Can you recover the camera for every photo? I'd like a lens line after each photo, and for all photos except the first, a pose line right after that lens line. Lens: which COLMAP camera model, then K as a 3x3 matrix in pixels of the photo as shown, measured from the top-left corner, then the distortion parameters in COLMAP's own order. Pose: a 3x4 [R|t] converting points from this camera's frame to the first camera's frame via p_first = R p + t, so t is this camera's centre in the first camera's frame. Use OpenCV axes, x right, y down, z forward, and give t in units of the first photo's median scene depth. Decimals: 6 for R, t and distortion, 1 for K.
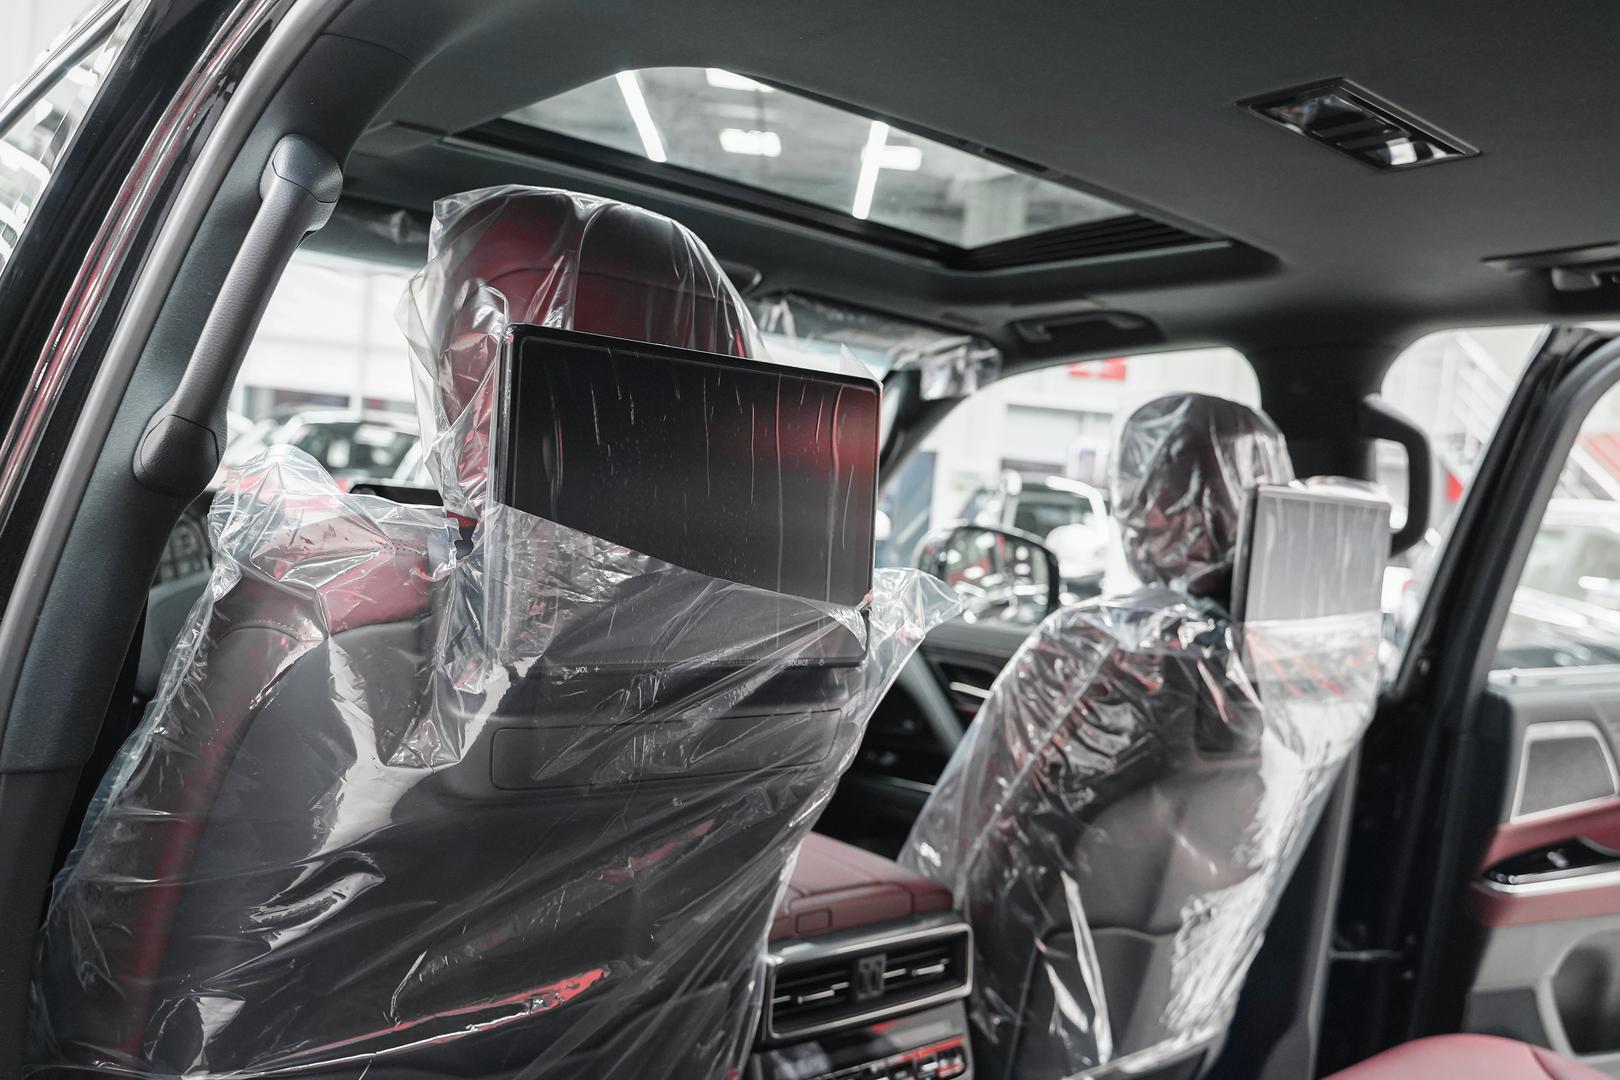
lens RADIAL K [[1281.7, 0, 807.3], [0, 1281.7, 541.9], [0, 0, 1]] dist [-0.022574, 0.021659]
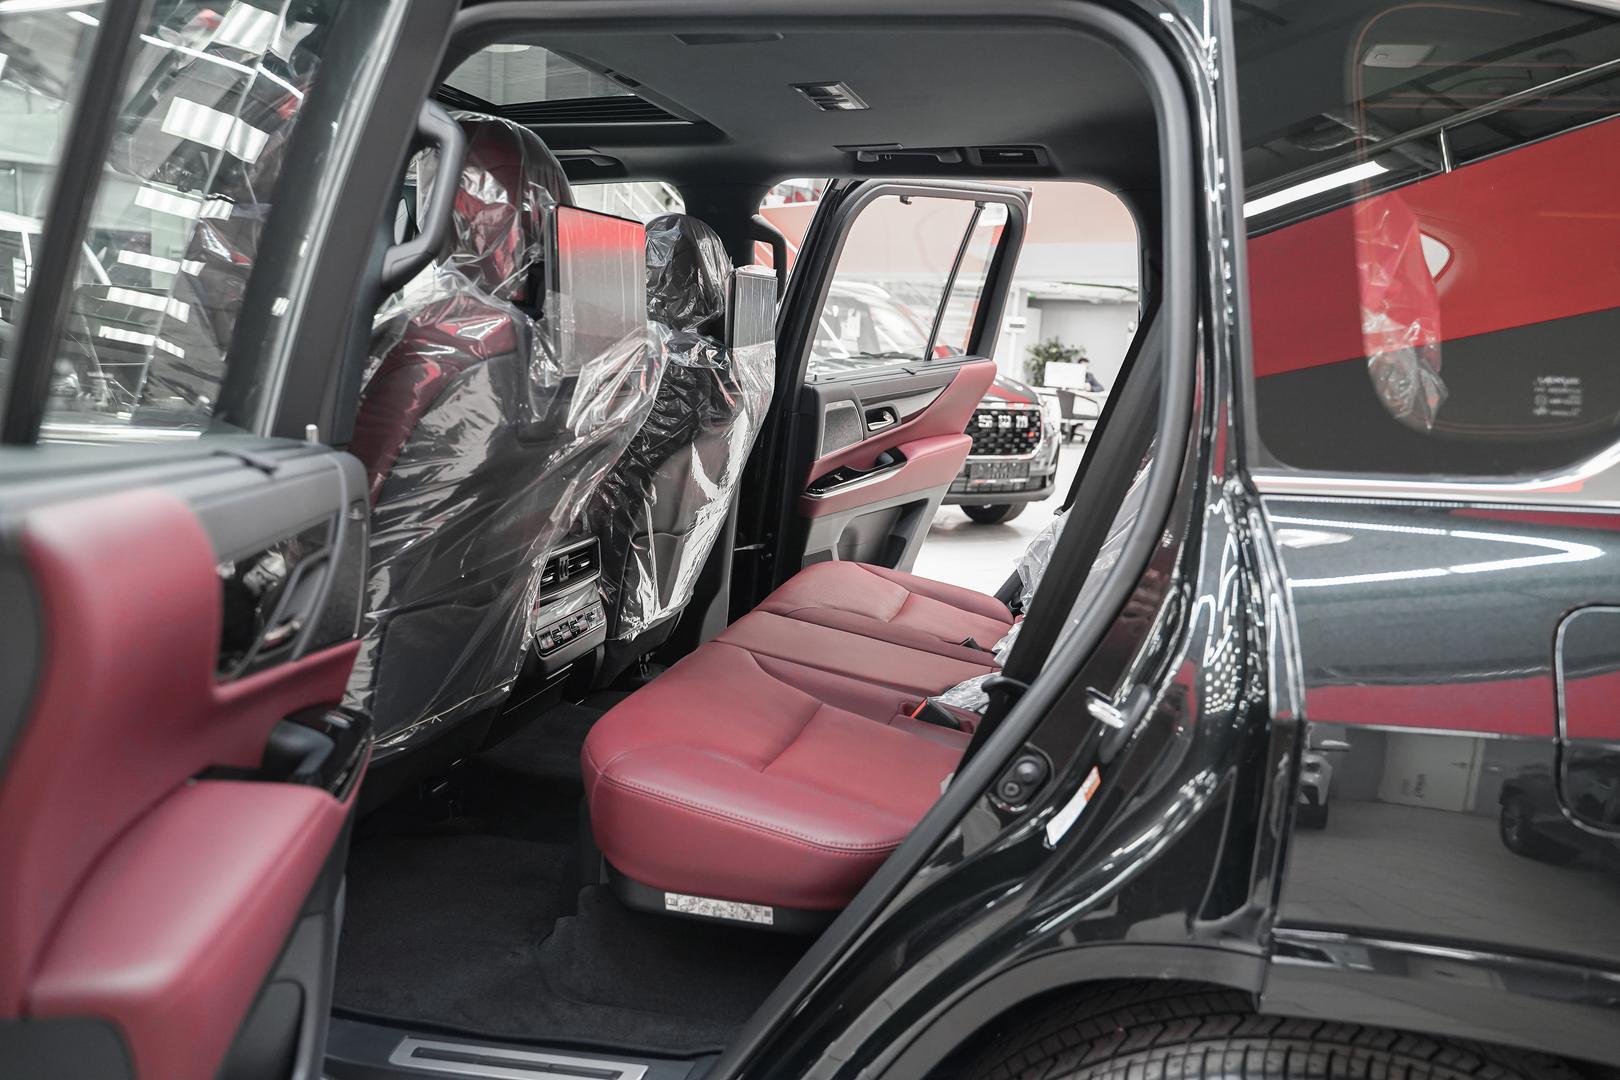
lens RADIAL K [[1281.7, 0, 812.3], [0, 1281.7, 540.2], [0, 0, 1]] dist [-0.022574, 0.021659]
pose [[0.798076, -0.143706, 0.585169, -0.565542], [0.038217, 0.981261, 0.188856, -0.007097], [-0.601344, -0.128357, 0.788613, -0.456364]]
